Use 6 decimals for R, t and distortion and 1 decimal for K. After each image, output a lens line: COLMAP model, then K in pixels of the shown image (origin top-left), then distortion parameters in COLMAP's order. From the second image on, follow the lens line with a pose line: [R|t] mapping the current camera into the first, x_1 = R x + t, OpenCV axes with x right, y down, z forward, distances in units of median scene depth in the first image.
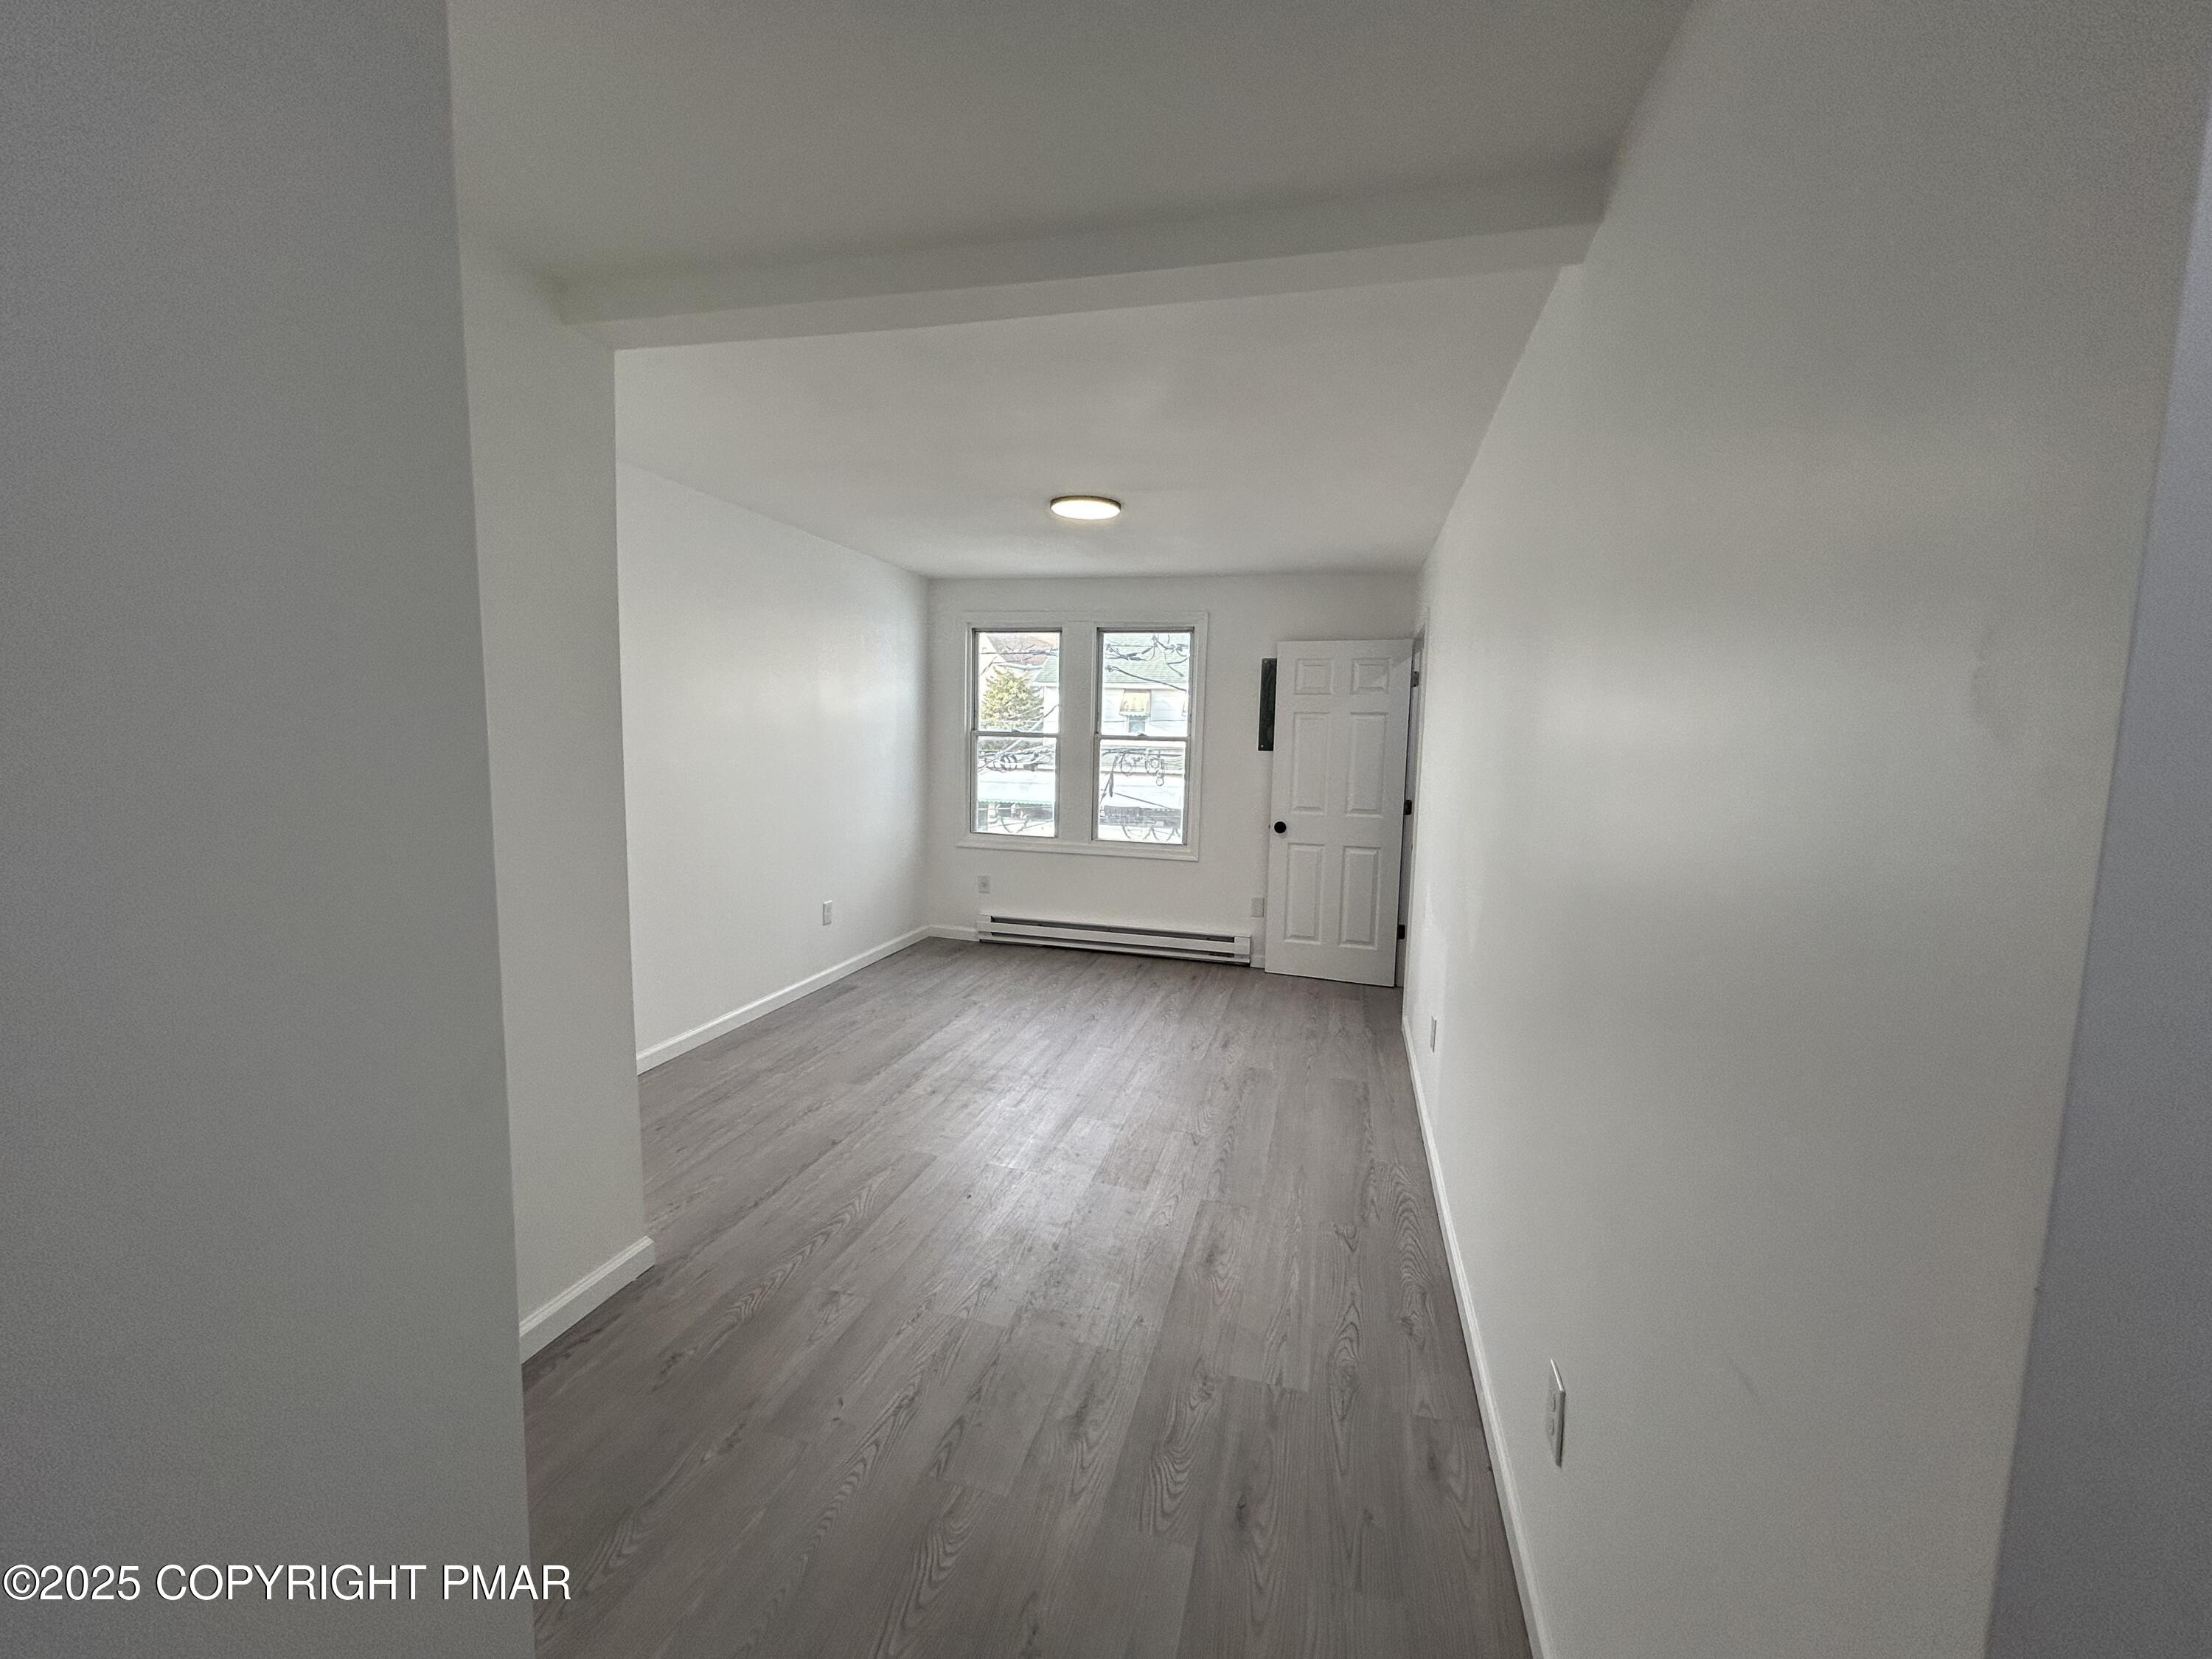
lens RADIAL K [[883.6, 0, 1106.0], [0, 883.6, 829.5], [0, 0, 1]] dist [-0.000038, -0.000006]
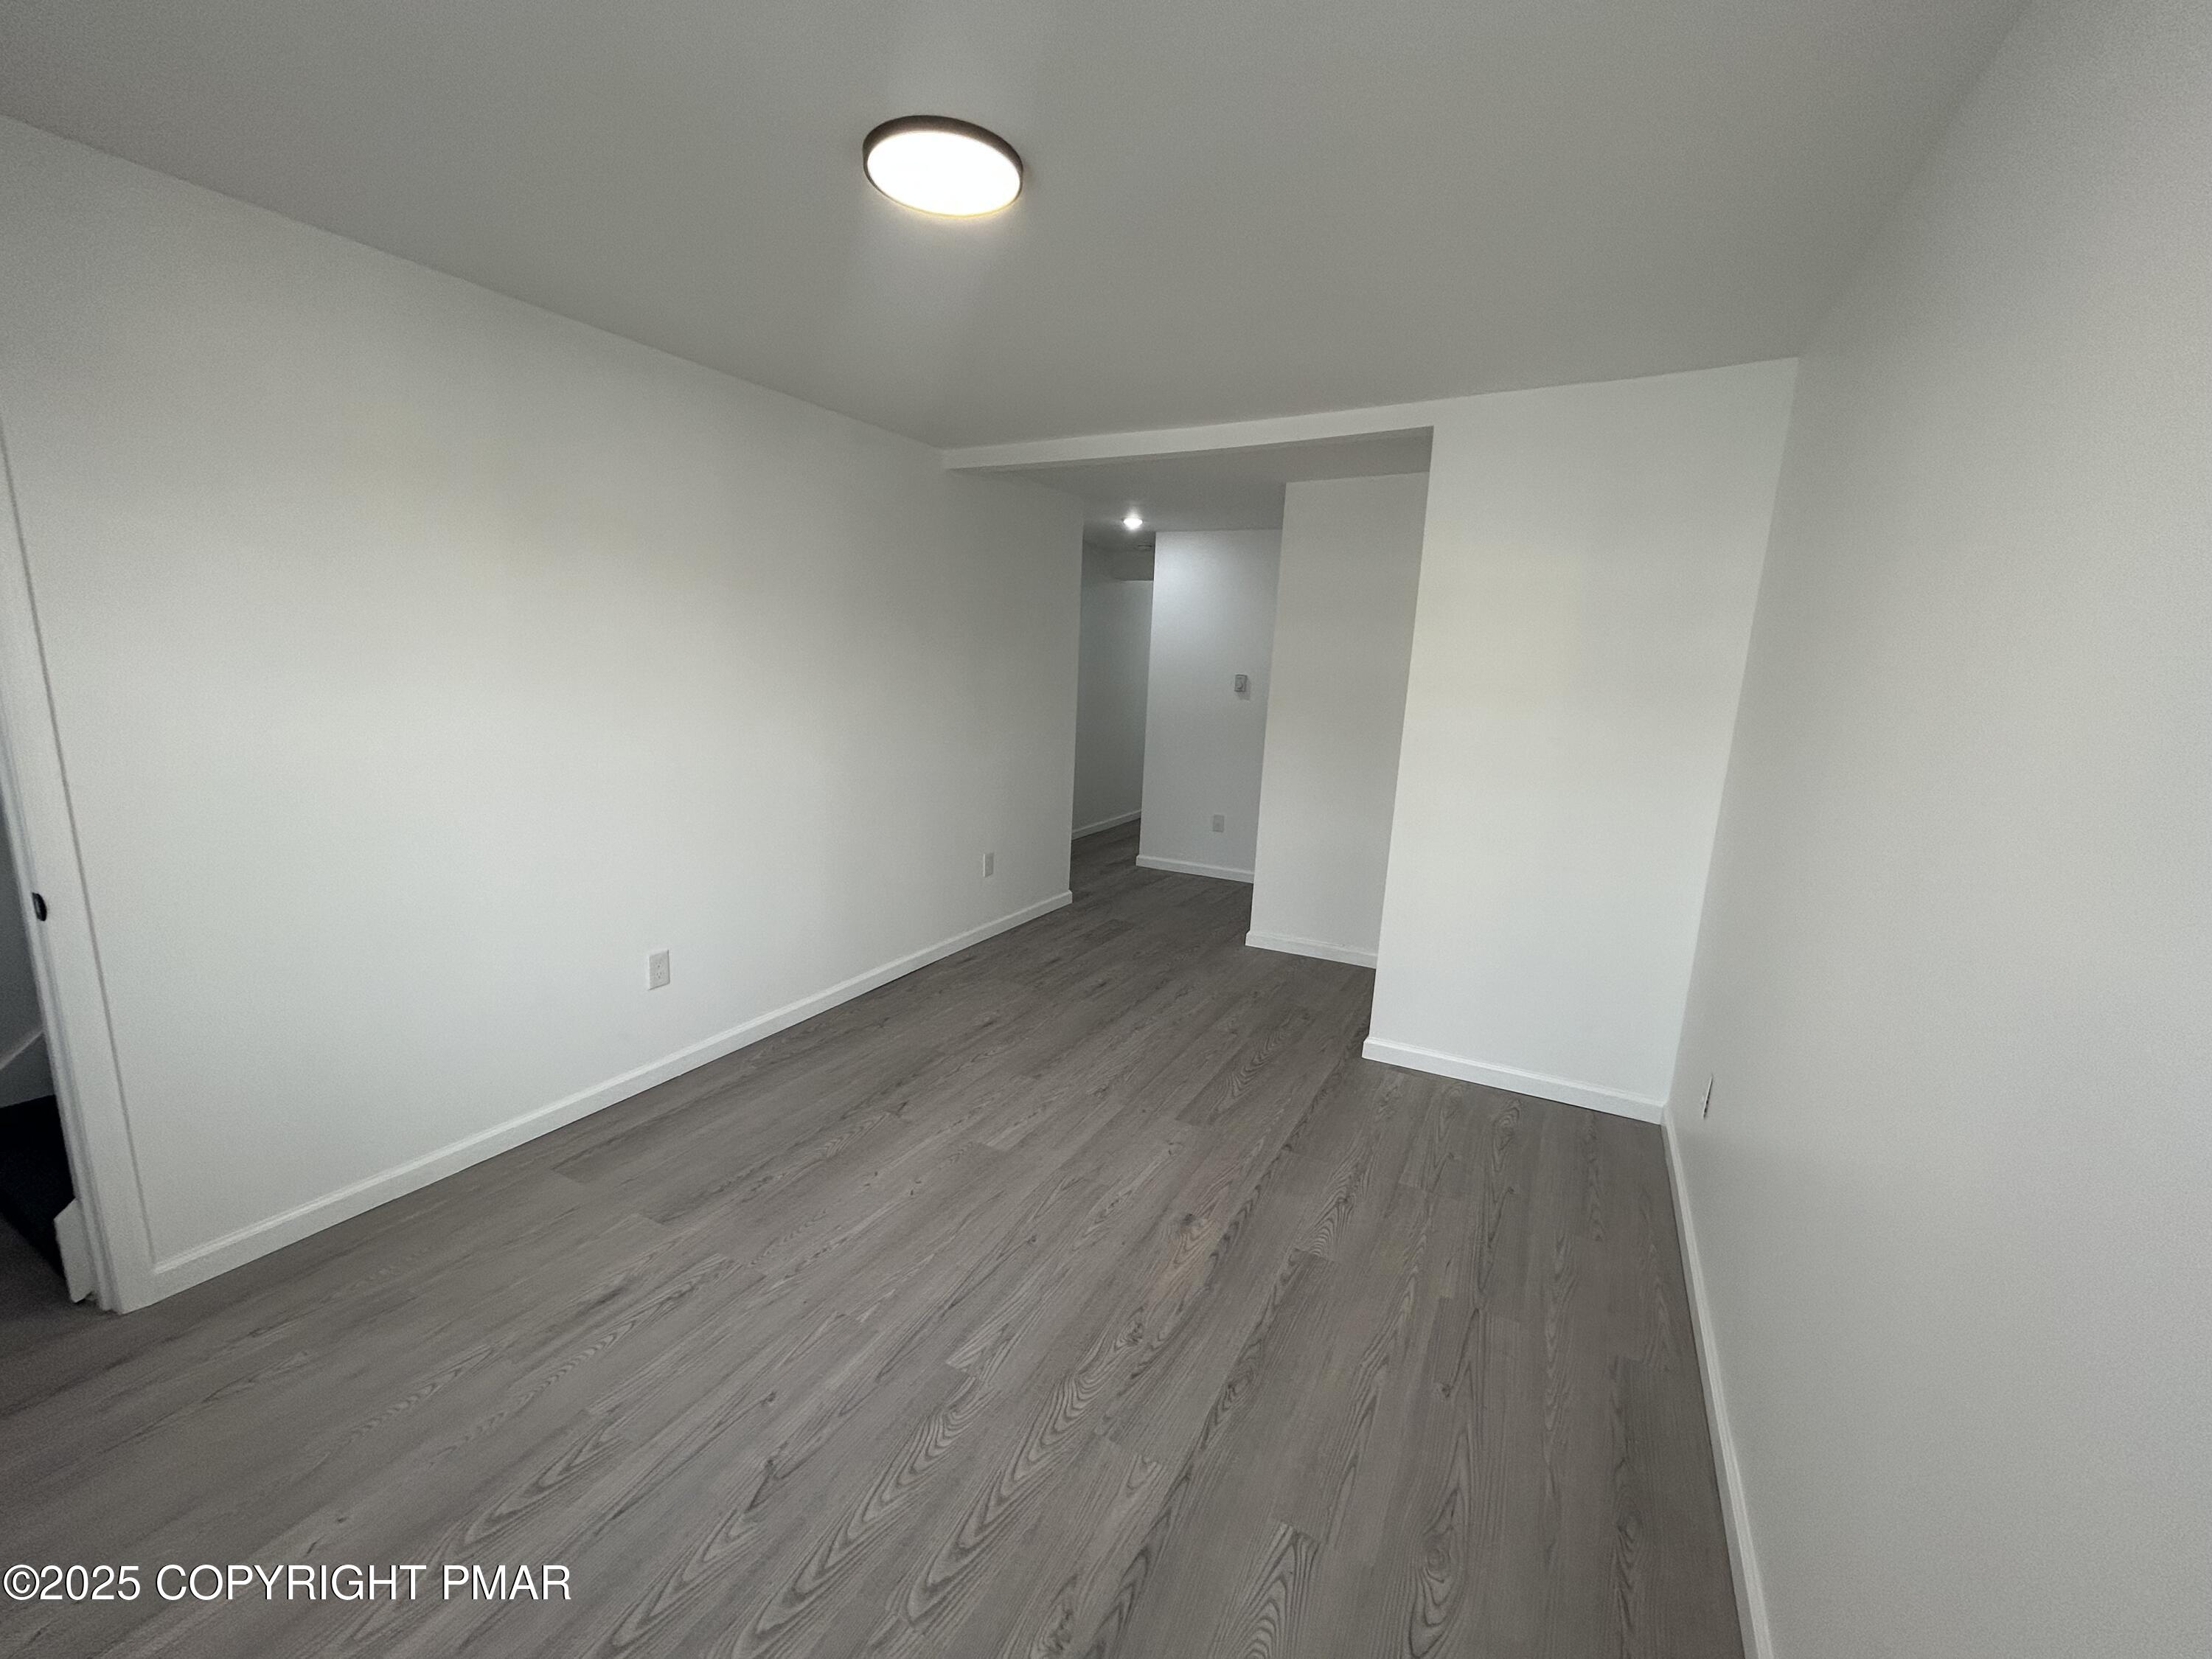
lens RADIAL K [[883.6, 0, 1106.0], [0, 883.6, 829.5], [0, 0, 1]] dist [-0.000038, -0.000006]
pose [[-0.970499, -0.110401, 0.214344, -0.245587], [-0.042748, 0.953712, 0.297669, -0.188450], [-0.237286, 0.279724, -0.930296, 1.553729]]
